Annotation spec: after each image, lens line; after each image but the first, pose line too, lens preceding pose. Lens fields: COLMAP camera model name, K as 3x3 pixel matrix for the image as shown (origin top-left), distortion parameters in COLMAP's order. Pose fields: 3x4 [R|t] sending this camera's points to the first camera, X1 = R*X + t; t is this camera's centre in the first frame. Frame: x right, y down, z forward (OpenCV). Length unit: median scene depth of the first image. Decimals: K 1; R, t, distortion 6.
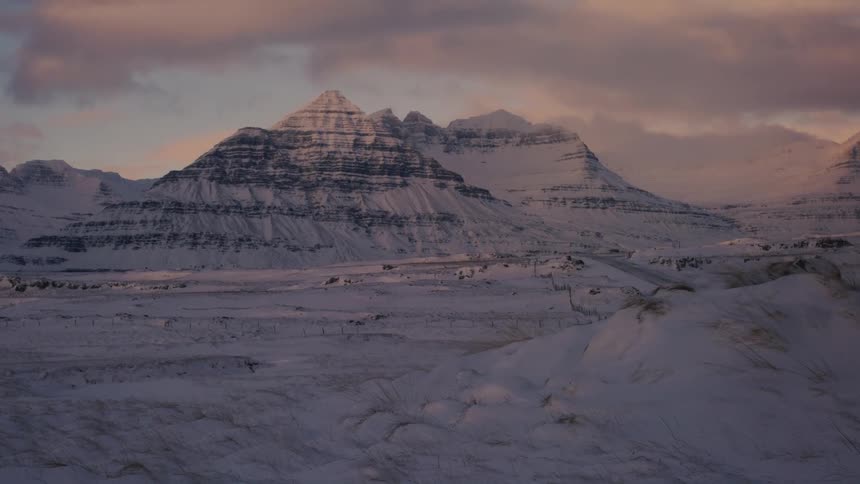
lens RADIAL K [[1417.9, 0, 431.4], [0, 1417.9, 245.2], [0, 0, 1]] dist [-0.132840, 0.000000]
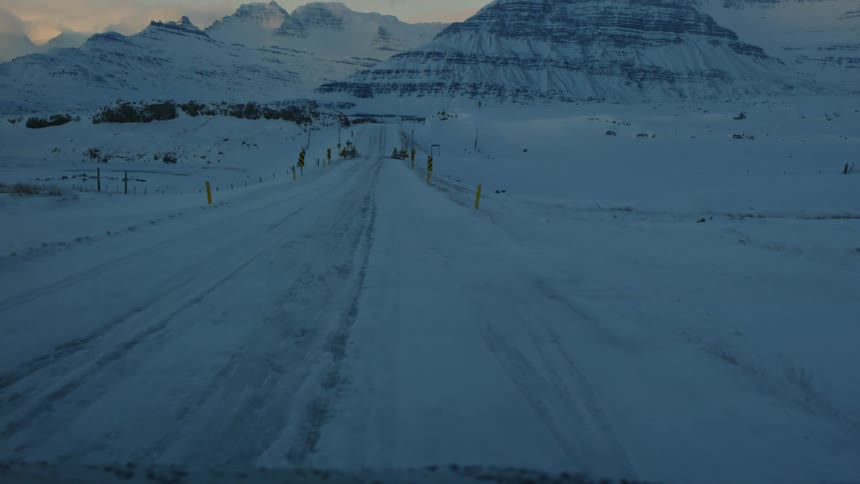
lens RADIAL K [[1557.0, 0, 432.2], [0, 1557.0, 243.2], [0, 0, 1]] dist [-0.104201, 0.000000]
pose [[0.981946, 0.045550, -0.183593, 0.019104], [-0.027503, 0.994640, 0.099674, -0.004009], [0.187149, -0.092825, 0.977936, -0.145487]]
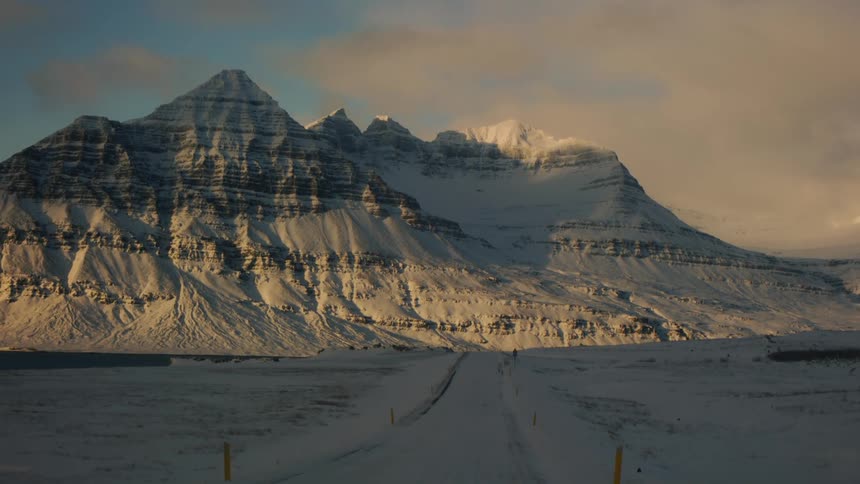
lens RADIAL K [[1557.0, 0, 429.6], [0, 1557.0, 239.9], [0, 0, 1]] dist [-0.104201, 0.000000]
pose [[0.997550, 0.023404, -0.065933, 0.079392], [-0.026807, 0.998328, -0.051217, 0.006873], [0.064624, 0.052859, 0.996509, 0.297201]]
